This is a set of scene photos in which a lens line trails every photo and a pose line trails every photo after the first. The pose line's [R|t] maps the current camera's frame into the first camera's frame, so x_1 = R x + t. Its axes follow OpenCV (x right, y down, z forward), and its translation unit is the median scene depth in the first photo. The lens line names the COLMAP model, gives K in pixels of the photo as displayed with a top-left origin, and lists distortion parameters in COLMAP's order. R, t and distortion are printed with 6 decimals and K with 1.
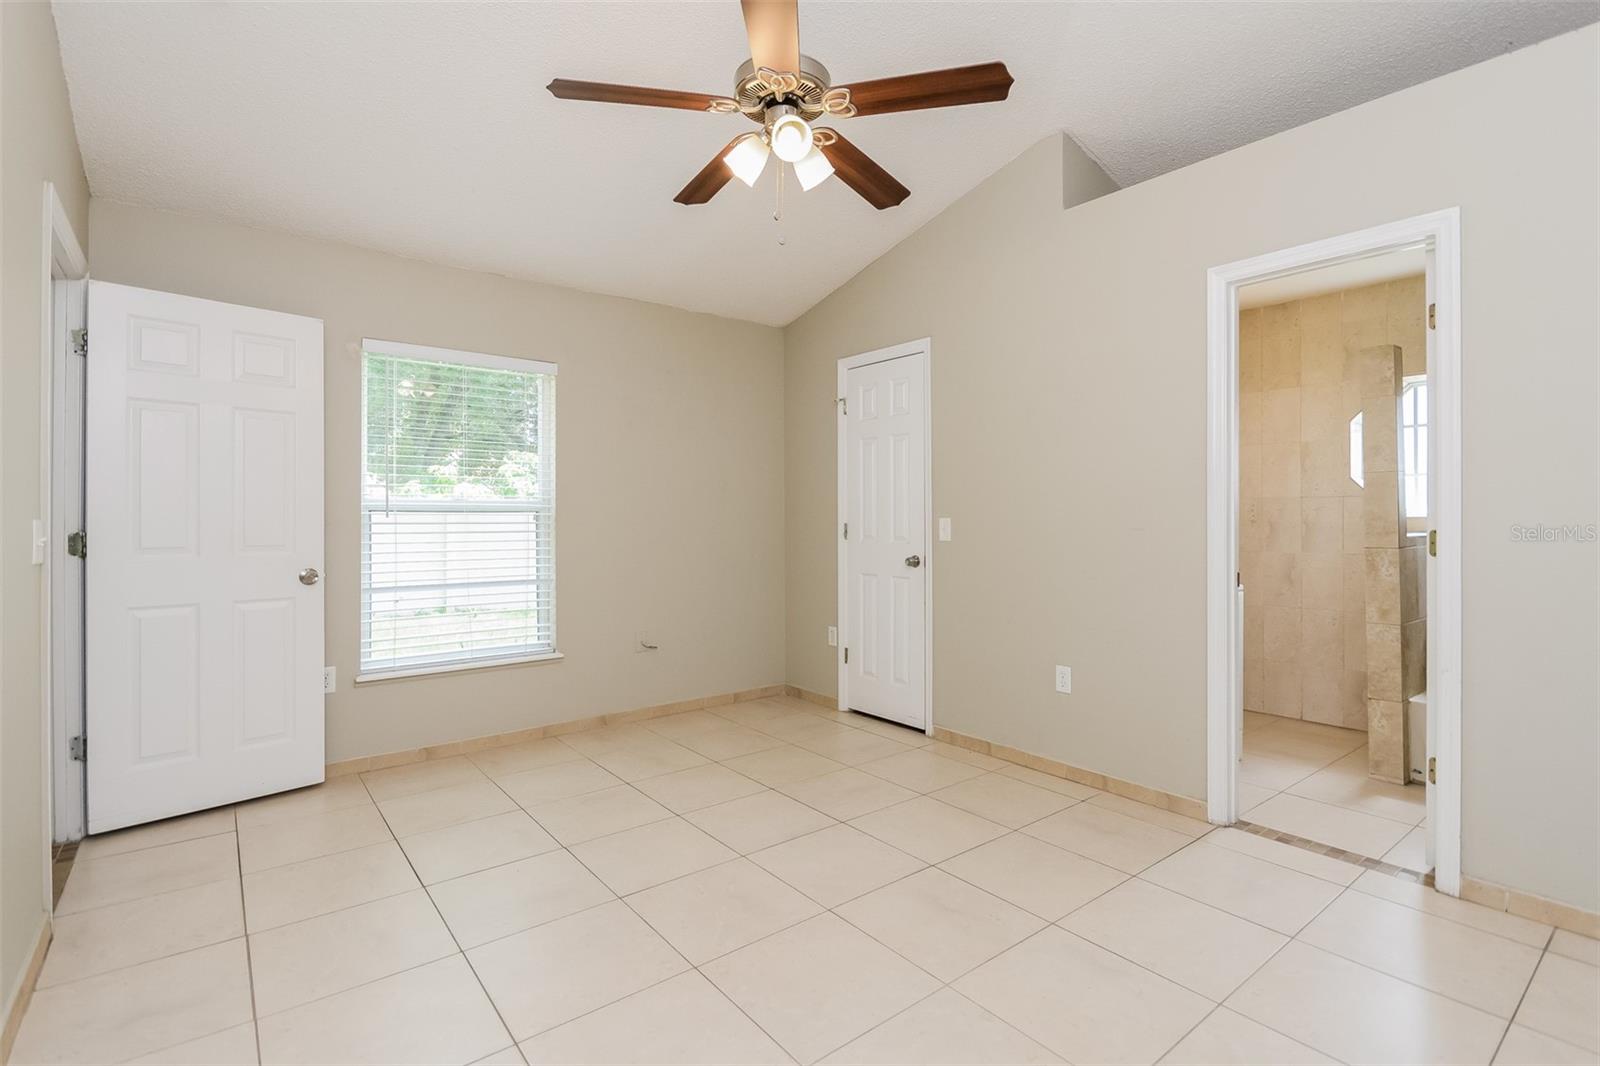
lens RADIAL K [[751.5, 0, 814.7], [0, 751.5, 525.2], [0, 0, 1]] dist [0.004375, -0.001420]
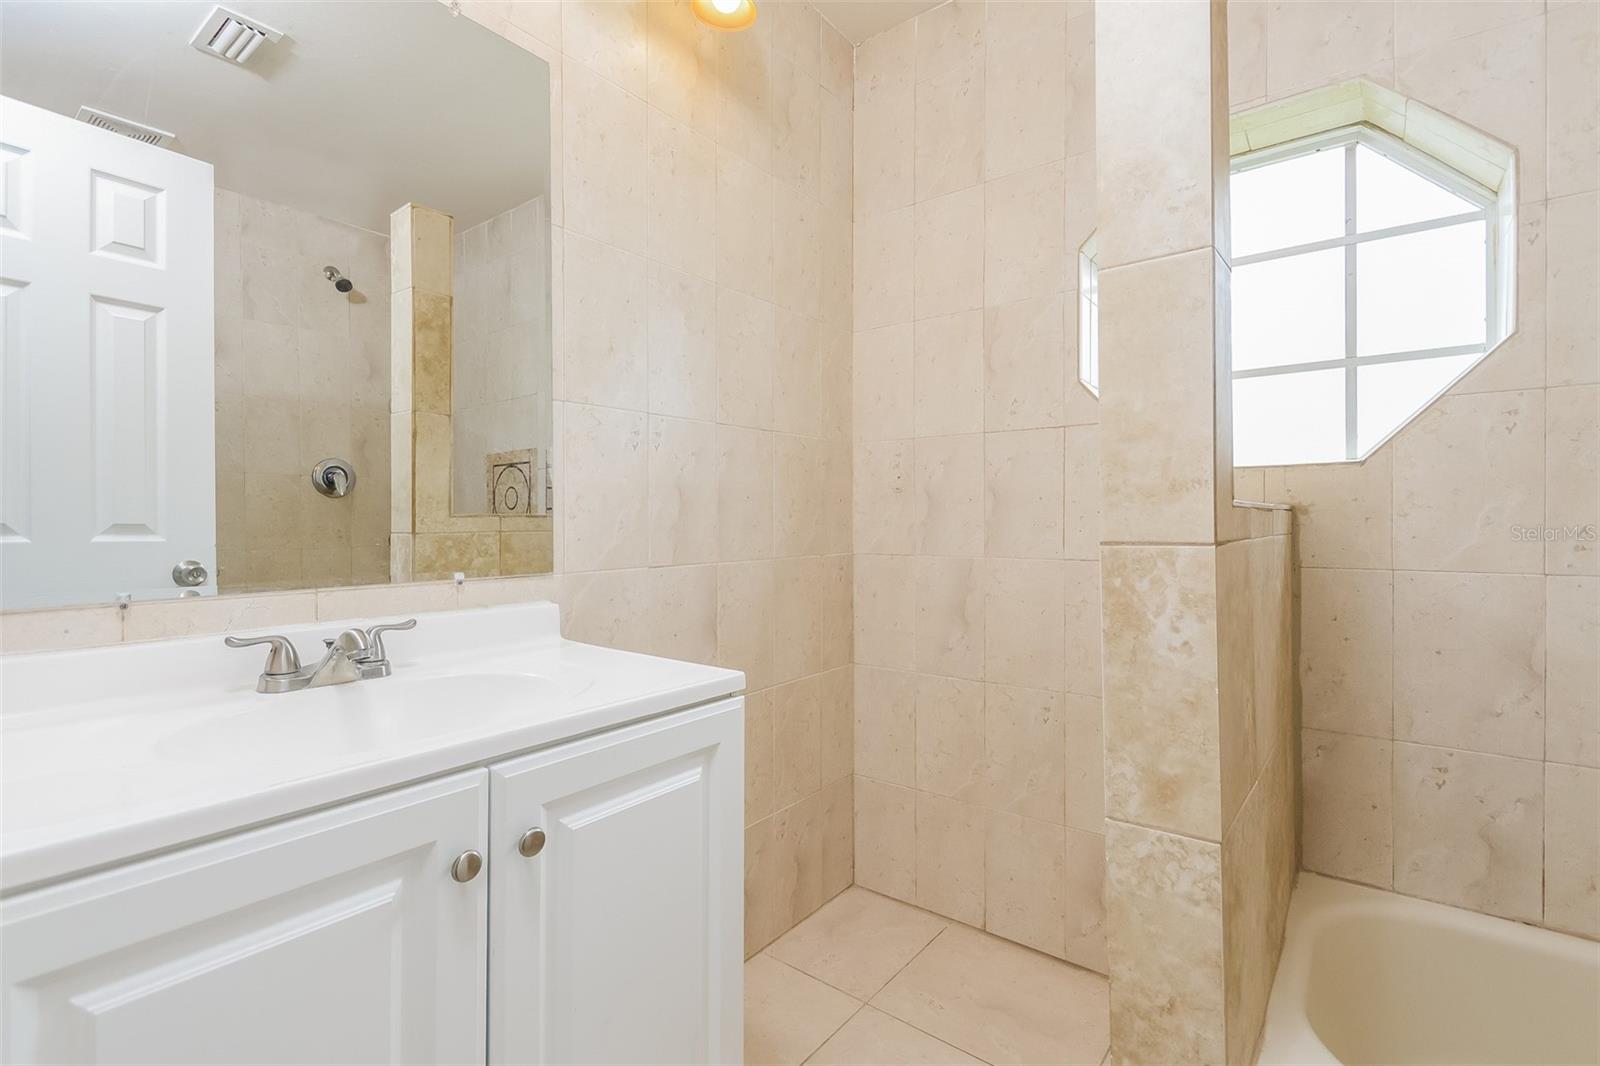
lens RADIAL K [[751.5, 0, 794.9], [0, 751.5, 528.1], [0, 0, 1]] dist [0.004375, -0.001420]
pose [[0.974728, -0.000207, 0.223396, 0.455438], [-0.000308, 0.999997, 0.002268, 0.019333], [-0.223396, -0.002280, 0.974725, 0.615866]]
